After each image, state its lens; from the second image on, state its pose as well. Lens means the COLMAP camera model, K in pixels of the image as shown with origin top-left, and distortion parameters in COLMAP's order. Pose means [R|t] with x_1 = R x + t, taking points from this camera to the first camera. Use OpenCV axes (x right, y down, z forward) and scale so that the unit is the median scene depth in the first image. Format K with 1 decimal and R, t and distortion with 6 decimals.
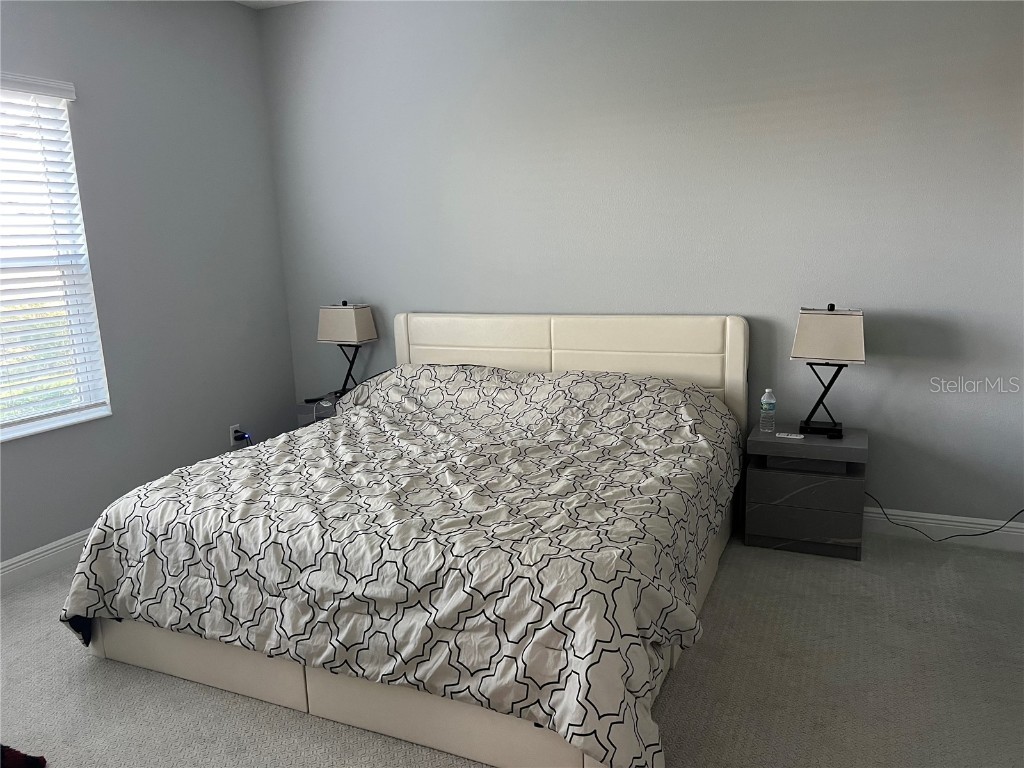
lens RADIAL K [[768.7, 0, 515.9], [0, 768.7, 386.1], [0, 0, 1]] dist [0.062000, -0.058705]
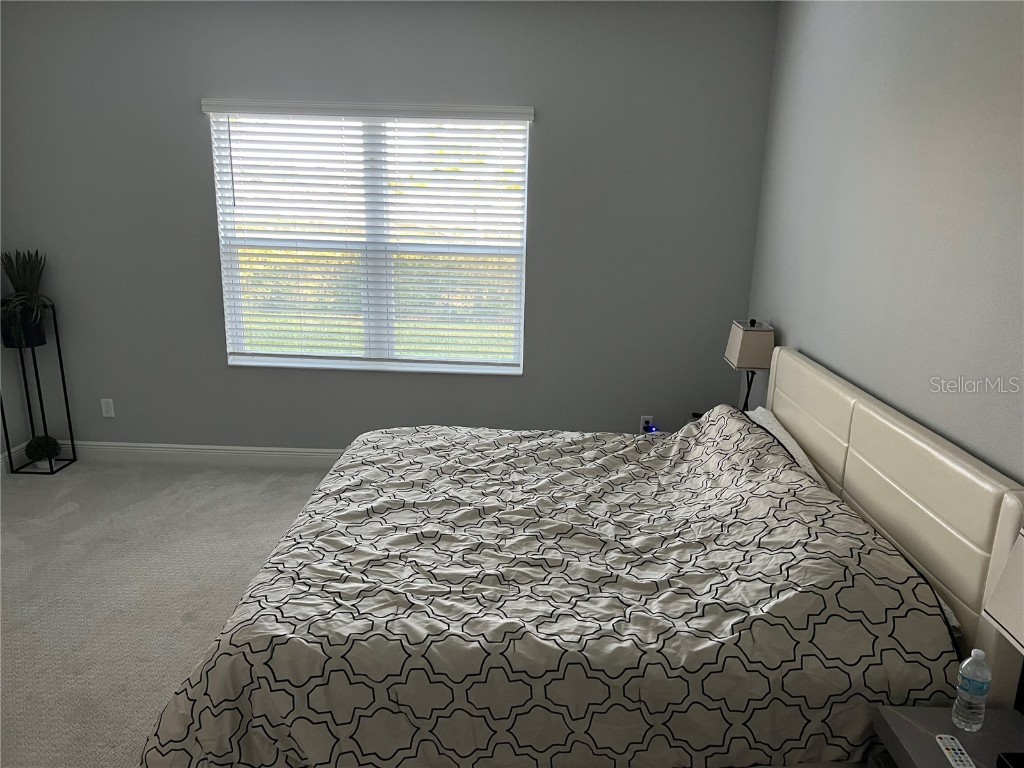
lens RADIAL K [[768.7, 0, 514.6], [0, 768.7, 383.2], [0, 0, 1]] dist [0.062000, -0.058705]
pose [[0.381902, 0.259143, -0.887128, 0.714520], [-0.208196, 0.959335, 0.190609, -0.227753], [0.900447, 0.111902, 0.420324, 0.586805]]
